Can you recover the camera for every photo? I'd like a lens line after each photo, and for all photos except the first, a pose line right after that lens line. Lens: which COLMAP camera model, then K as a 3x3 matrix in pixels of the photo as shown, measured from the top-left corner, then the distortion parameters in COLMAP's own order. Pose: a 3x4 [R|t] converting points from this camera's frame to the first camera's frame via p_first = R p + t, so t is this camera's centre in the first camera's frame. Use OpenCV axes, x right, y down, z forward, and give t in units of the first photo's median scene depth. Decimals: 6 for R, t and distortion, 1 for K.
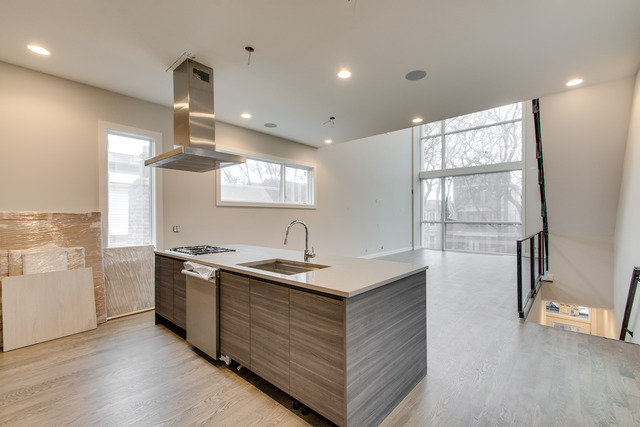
lens RADIAL K [[284.7, 0, 325.7], [0, 284.7, 217.1], [0, 0, 1]] dist [0.023120, -0.000823]
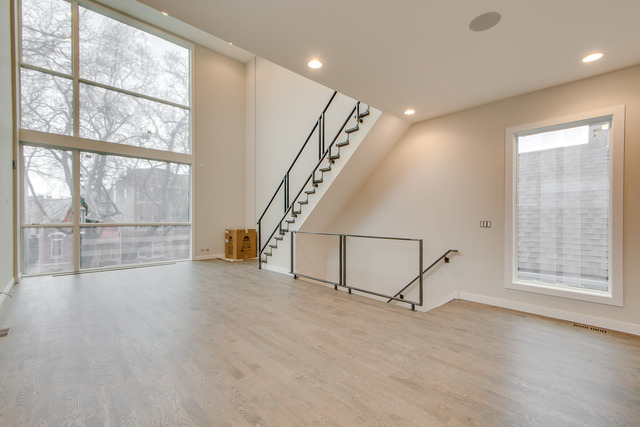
lens RADIAL K [[284.7, 0, 319.8], [0, 284.7, 216.8], [0, 0, 1]] dist [0.023120, -0.000823]
pose [[0.076907, 0.003164, 0.997033, -0.570571], [-0.002518, 0.999992, -0.002979, 0.001147], [-0.997035, -0.002281, 0.076914, 1.672354]]
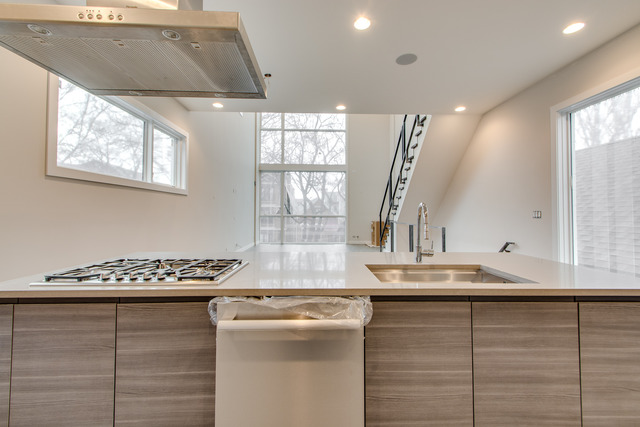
lens RADIAL K [[284.7, 0, 319.1], [0, 284.7, 210.4], [0, 0, 1]] dist [0.023120, -0.000823]
pose [[0.721749, 0.012467, 0.692043, -0.723038], [-0.004400, 0.999900, -0.013424, 0.039918], [-0.692141, 0.006644, 0.721732, 0.673392]]
